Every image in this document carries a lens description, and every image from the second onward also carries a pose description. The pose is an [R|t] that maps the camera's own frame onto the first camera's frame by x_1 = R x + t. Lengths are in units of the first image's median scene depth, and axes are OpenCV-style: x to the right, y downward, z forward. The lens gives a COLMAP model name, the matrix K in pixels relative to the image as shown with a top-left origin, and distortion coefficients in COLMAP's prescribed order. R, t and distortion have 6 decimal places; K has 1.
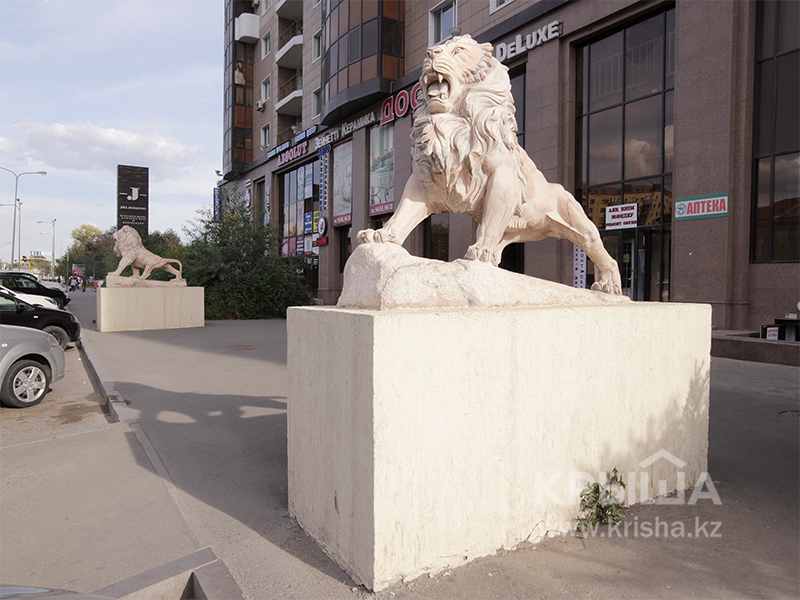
lens RADIAL K [[593.4, 0, 401.0], [0, 593.4, 298.4], [0, 0, 1]] dist [-0.005365, -0.001180]
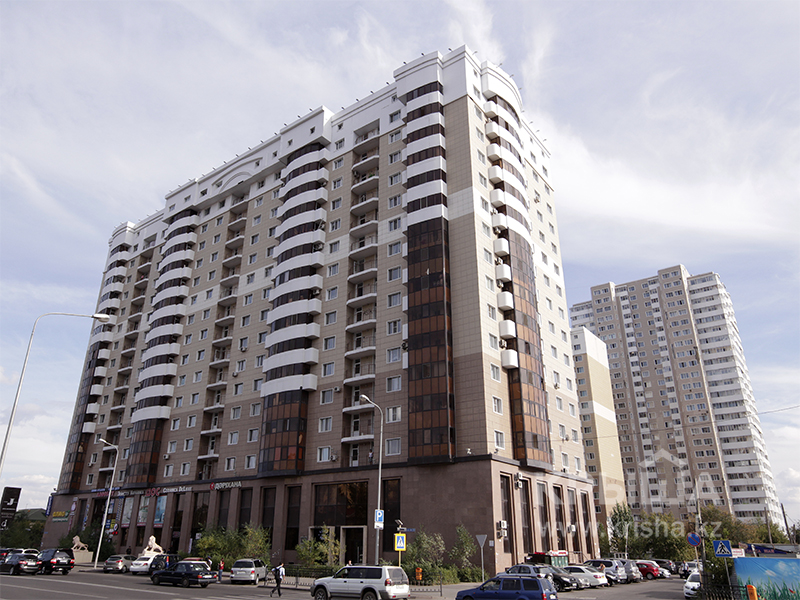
lens RADIAL K [[593.4, 0, 399.7], [0, 593.4, 298.7], [0, 0, 1]] dist [-0.005365, -0.001180]
pose [[0.925093, 0.147379, 0.349974, -0.035782], [0.007183, 0.914659, -0.404163, 0.029386], [-0.379672, 0.376403, 0.845086, -2.344371]]
